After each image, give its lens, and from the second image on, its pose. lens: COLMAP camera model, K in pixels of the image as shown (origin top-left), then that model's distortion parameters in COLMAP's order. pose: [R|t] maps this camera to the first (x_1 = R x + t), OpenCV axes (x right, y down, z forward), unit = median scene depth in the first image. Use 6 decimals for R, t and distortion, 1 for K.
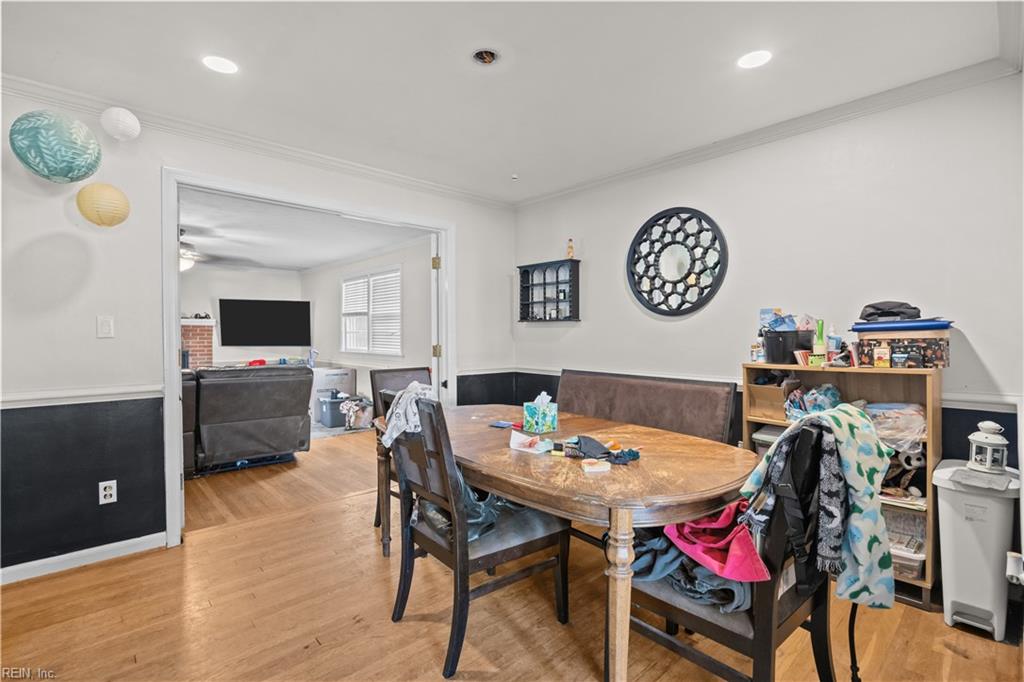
lens RADIAL K [[475.1, 0, 513.8], [0, 475.1, 337.6], [0, 0, 1]] dist [-0.011207, -0.000228]
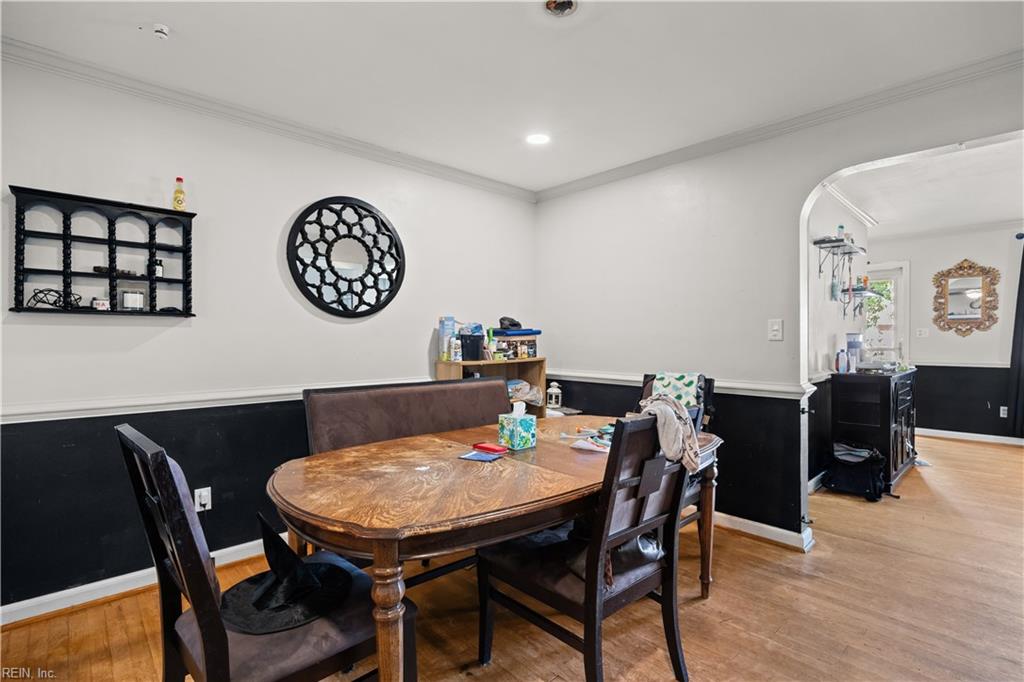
lens RADIAL K [[475.1, 0, 518.4], [0, 475.1, 341.8], [0, 0, 1]] dist [-0.011207, -0.000228]
pose [[-0.019124, -0.006901, 0.999793, -0.574517], [0.011299, 0.999911, 0.007118, -0.002736], [-0.999753, 0.011432, -0.019044, 0.706798]]
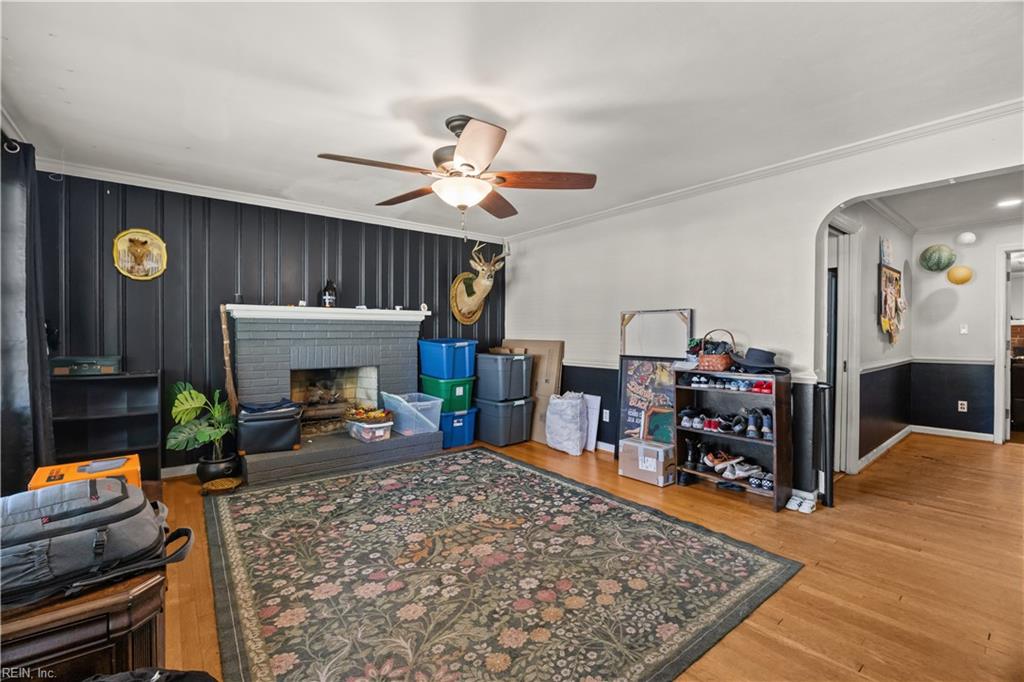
lens RADIAL K [[440.1, 0, 517.1], [0, 440.1, 339.7], [0, 0, 1]] dist [-0.019843, -0.000154]
pose [[-0.059996, 0.014125, -0.998099, 0.899362], [-0.007183, 0.999868, 0.014582, 0.007931], [0.998173, 0.008044, -0.059886, -0.676148]]
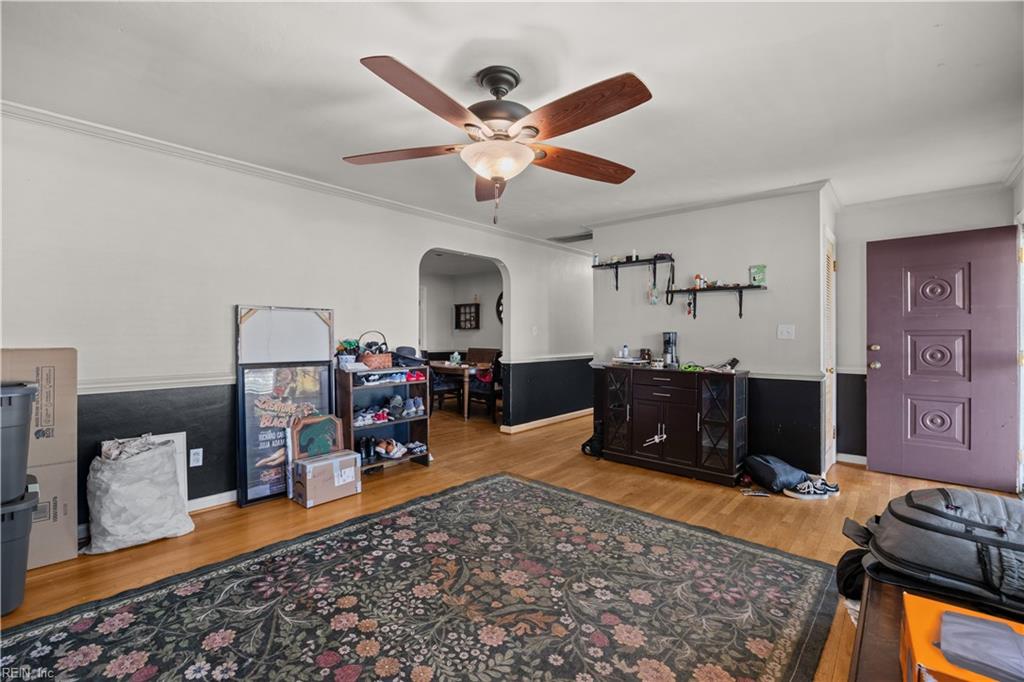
lens RADIAL K [[440.1, 0, 520.4], [0, 440.1, 337.6], [0, 0, 1]] dist [-0.019843, -0.000154]
pose [[0.992859, 0.002464, 0.119270, 0.094891], [-0.002032, 0.999991, -0.003743, 0.015878], [-0.119278, 0.003474, 0.992855, -1.437637]]
